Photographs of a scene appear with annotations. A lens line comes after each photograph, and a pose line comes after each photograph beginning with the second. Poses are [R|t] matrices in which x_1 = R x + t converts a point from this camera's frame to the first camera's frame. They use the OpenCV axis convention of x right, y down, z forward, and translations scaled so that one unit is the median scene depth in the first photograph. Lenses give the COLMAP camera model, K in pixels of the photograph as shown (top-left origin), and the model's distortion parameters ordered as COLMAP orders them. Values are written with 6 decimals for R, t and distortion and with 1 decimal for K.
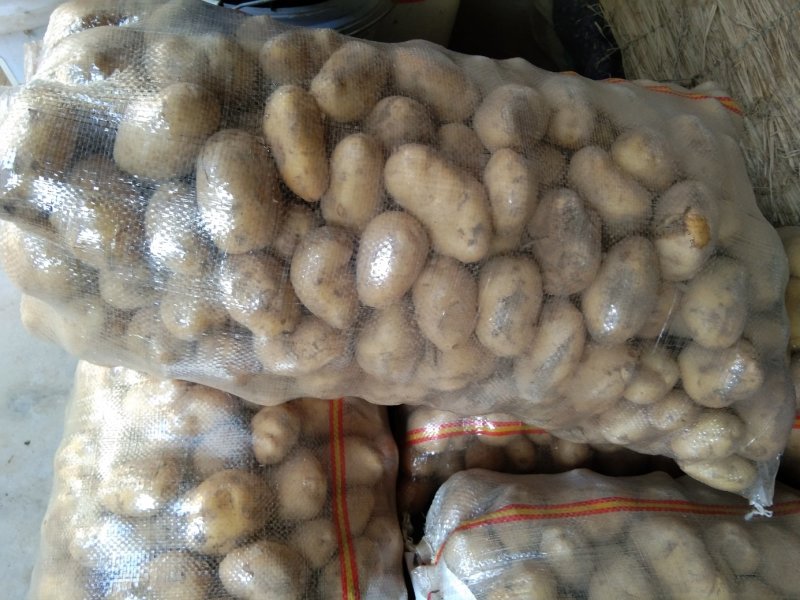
lens RADIAL K [[636.6, 0, 400.0], [0, 636.6, 300.0], [0, 0, 1]] dist [0.116764, -0.168441]
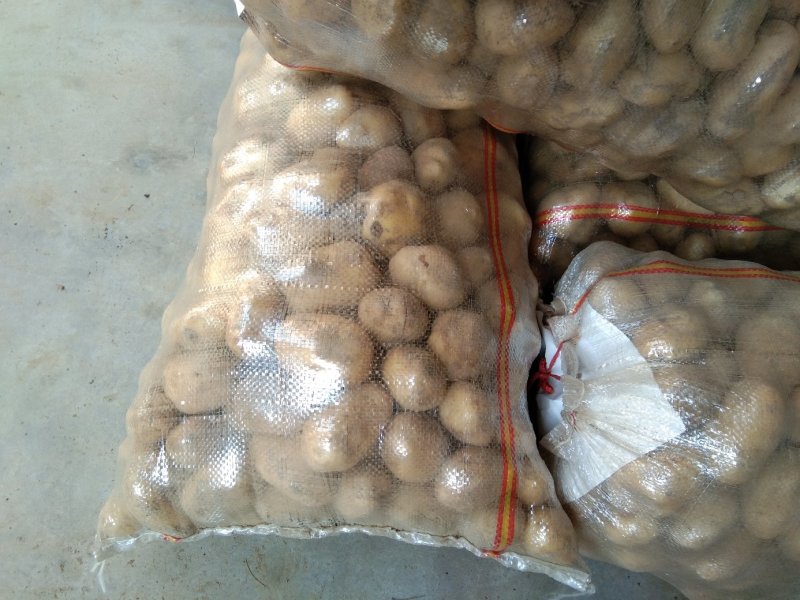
lens RADIAL K [[636.6, 0, 400.0], [0, 636.6, 300.0], [0, 0, 1]] dist [0.116764, -0.168441]
pose [[0.992155, 0.124383, 0.012547, -0.242510], [-0.124931, 0.990140, 0.063367, 0.367602], [-0.004541, -0.064438, 0.997911, -0.018699]]
